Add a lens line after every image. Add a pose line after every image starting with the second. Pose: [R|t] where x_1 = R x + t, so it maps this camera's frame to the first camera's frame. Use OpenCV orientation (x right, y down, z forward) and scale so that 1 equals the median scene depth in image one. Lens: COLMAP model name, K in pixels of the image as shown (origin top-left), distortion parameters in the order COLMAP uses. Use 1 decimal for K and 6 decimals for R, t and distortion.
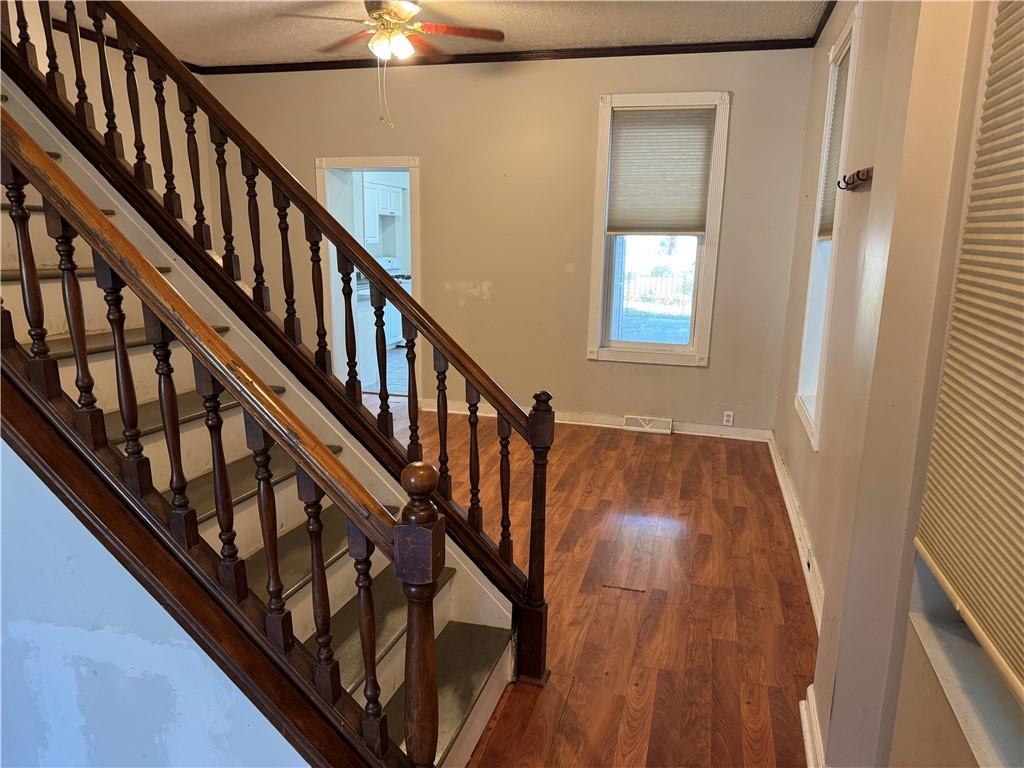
lens RADIAL K [[718.5, 0, 511.4], [0, 718.5, 391.6], [0, 0, 1]] dist [0.218100, -0.414457]
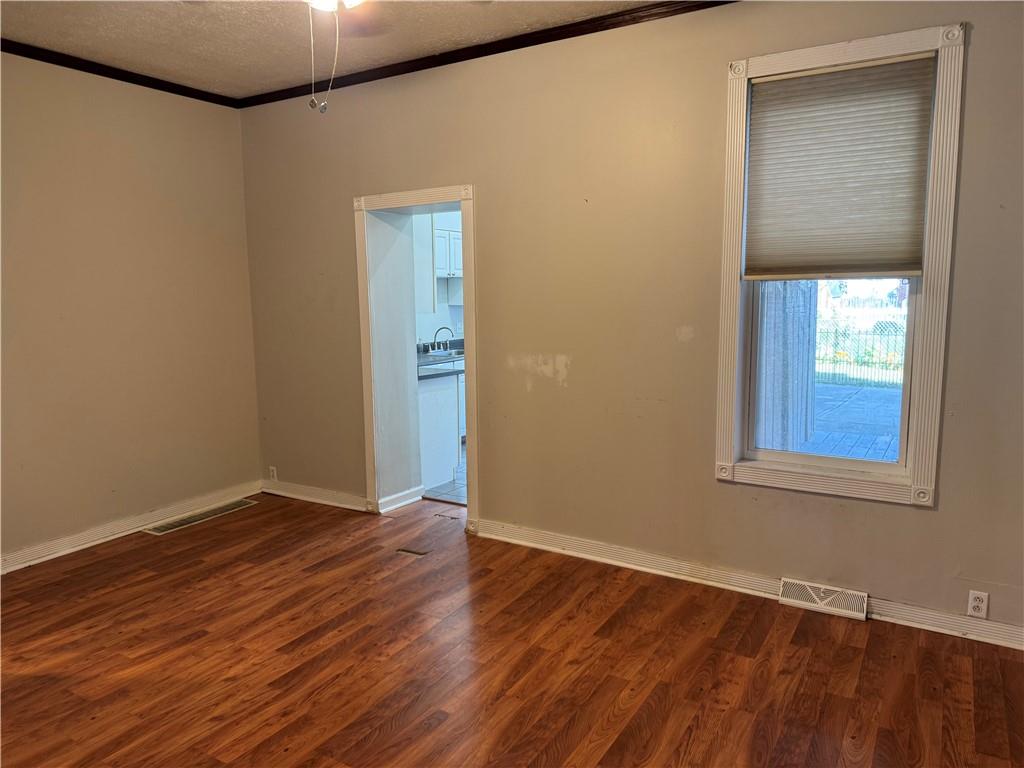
lens RADIAL K [[728.7, 0, 511.2], [0, 728.7, 389.0], [0, 0, 1]] dist [0.042969, -0.037061]
pose [[0.961397, 0.007313, -0.275068, 0.113674], [-0.029906, 0.996502, -0.078030, -0.071391], [0.273536, 0.083244, 0.958253, 0.367624]]
